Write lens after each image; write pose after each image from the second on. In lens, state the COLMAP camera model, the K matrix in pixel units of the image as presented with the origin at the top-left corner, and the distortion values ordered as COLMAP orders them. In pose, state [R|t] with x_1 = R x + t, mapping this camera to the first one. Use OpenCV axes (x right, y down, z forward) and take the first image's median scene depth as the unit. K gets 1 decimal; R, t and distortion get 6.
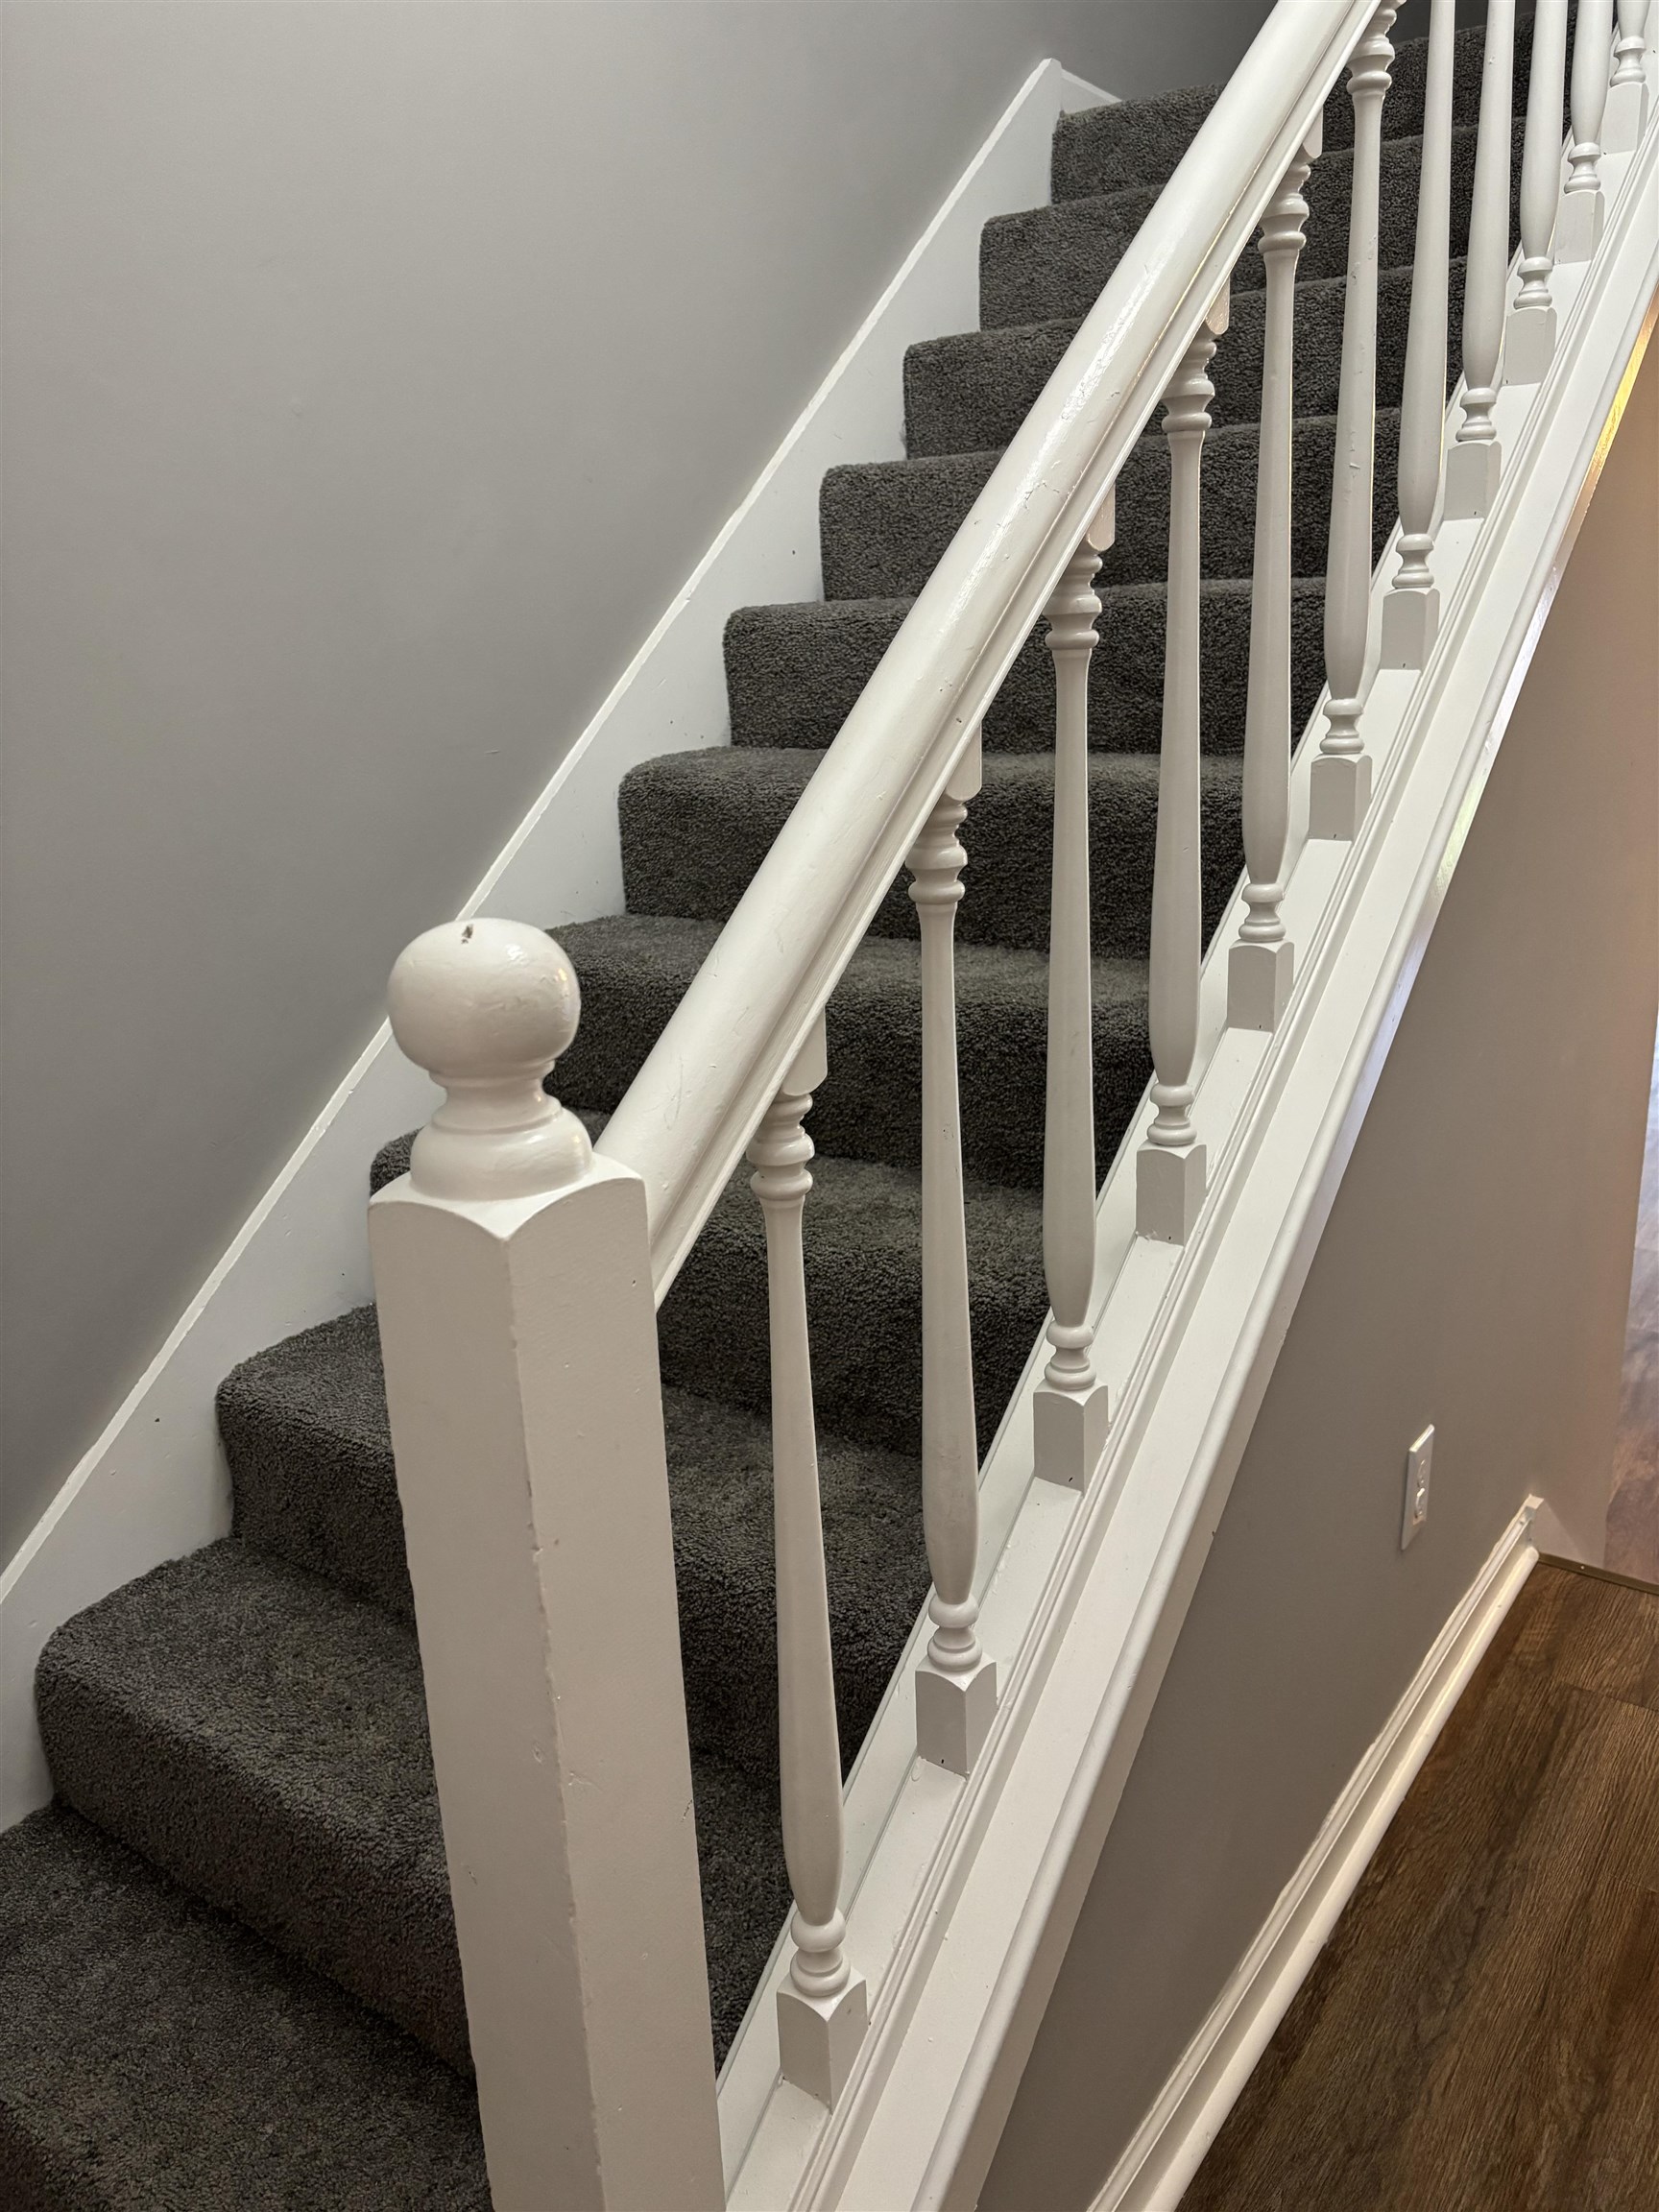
lens RADIAL K [[1672.2, 0, 829.5], [0, 1672.2, 1106.0], [0, 0, 1]] dist [0.002397, -0.007929]
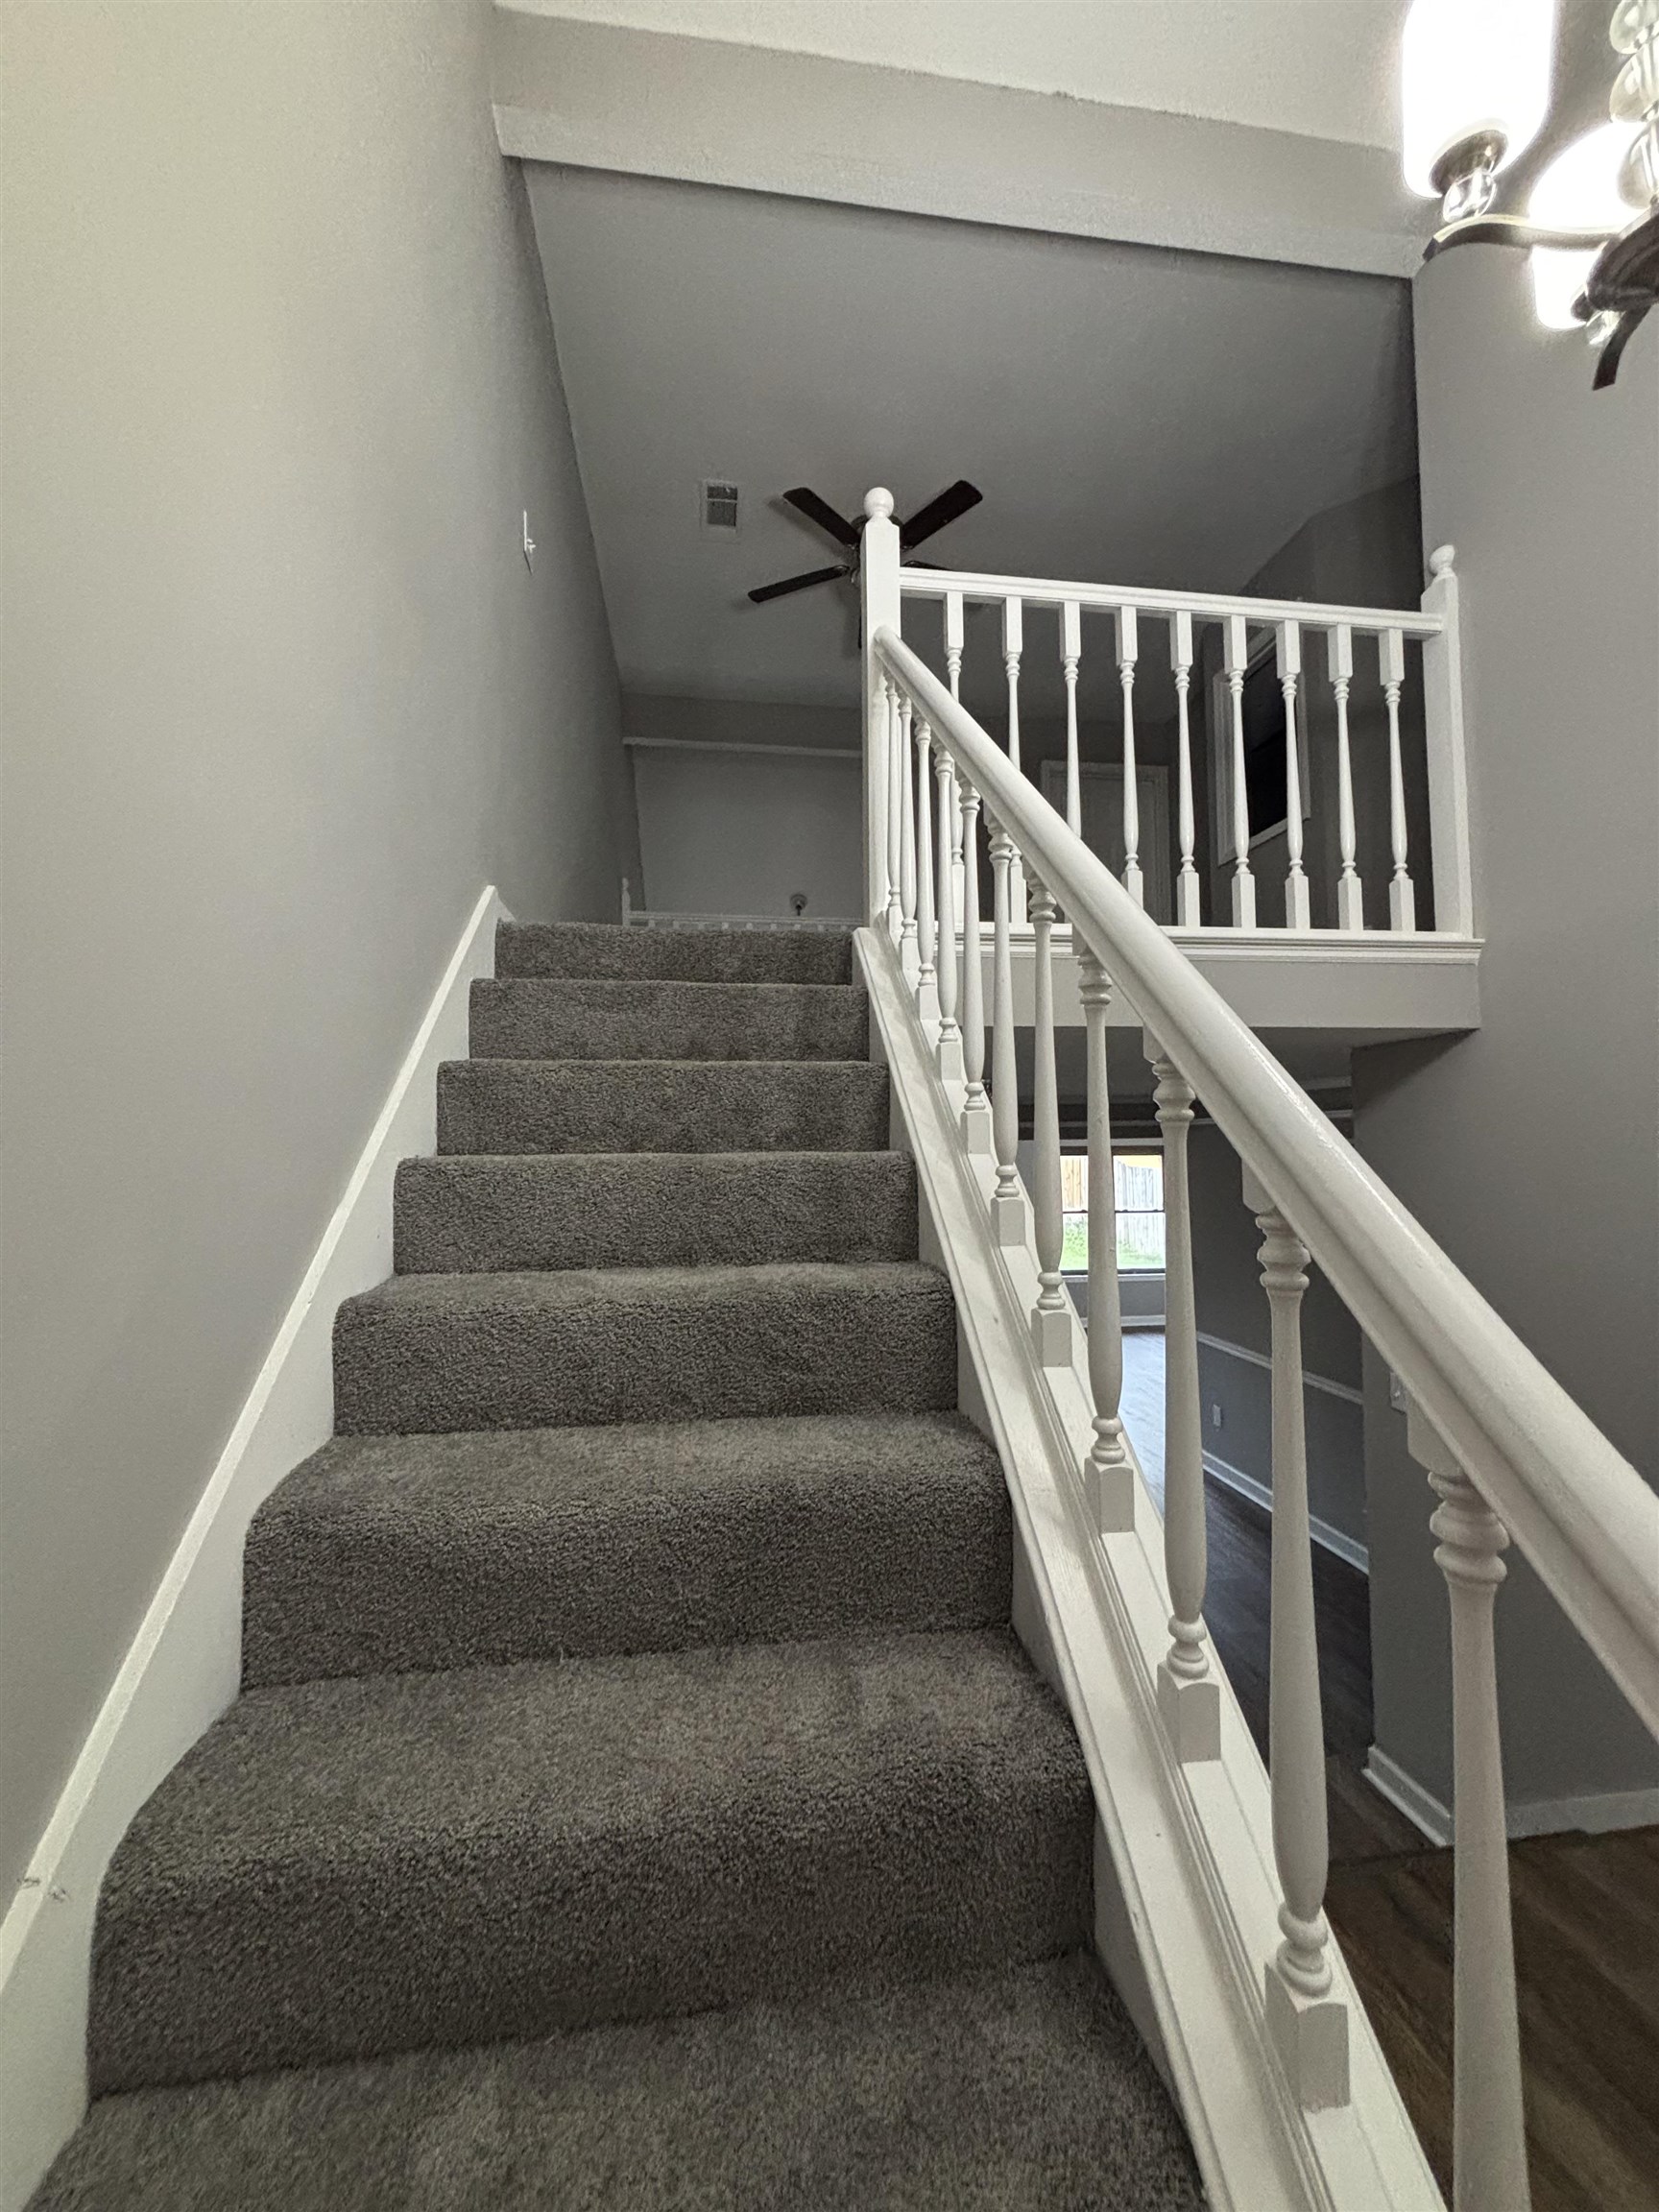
lens RADIAL K [[887.2, 0, 835.4], [0, 887.2, 1105.1], [0, 0, 1]] dist [-0.002656, -0.000369]
pose [[0.729698, 0.054460, 0.681597, -0.215044], [0.179226, 0.946737, -0.267519, -0.212008], [-0.659862, 0.317368, 0.681072, 0.390881]]
